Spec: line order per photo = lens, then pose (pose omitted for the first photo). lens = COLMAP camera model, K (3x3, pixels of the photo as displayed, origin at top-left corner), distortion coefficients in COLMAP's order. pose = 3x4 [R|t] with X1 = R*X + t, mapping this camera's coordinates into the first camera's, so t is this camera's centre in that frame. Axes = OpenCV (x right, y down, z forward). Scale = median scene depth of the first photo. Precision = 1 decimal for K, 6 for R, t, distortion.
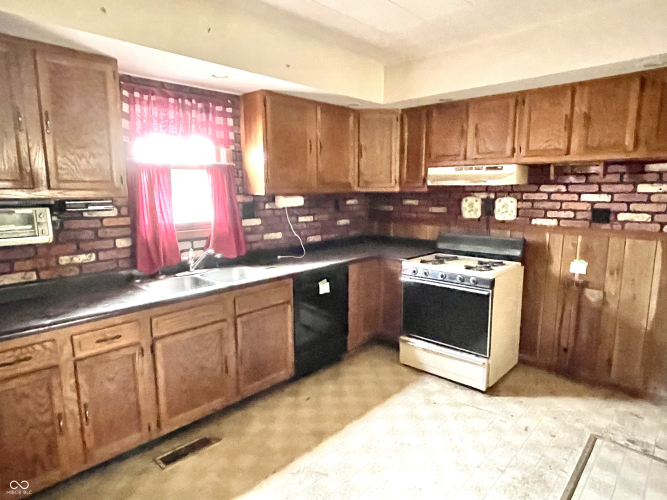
lens RADIAL K [[394.6, 0, 333.0], [0, 394.6, 251.0], [0, 0, 1]] dist [-0.018339, -0.002478]
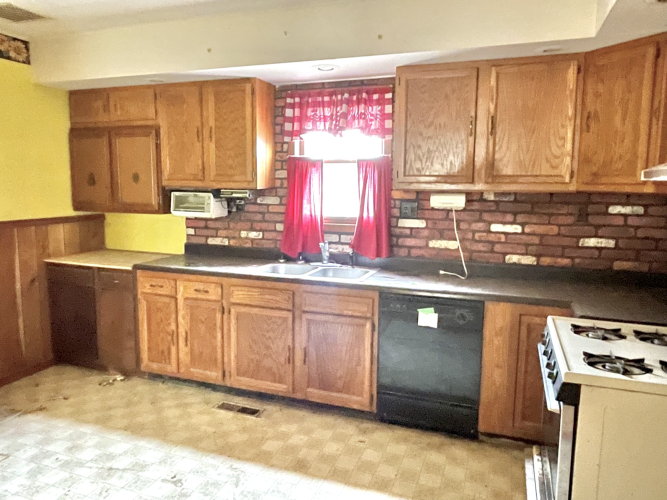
lens RADIAL K [[490.9, 0, 332.0], [0, 490.9, 246.4], [0, 0, 1]] dist [-0.013424, -0.003797]
pose [[0.382930, 0.124916, -0.915293, 0.810763], [-0.158637, 0.984988, 0.068059, -0.081302], [0.910054, 0.119138, 0.396998, 0.514782]]
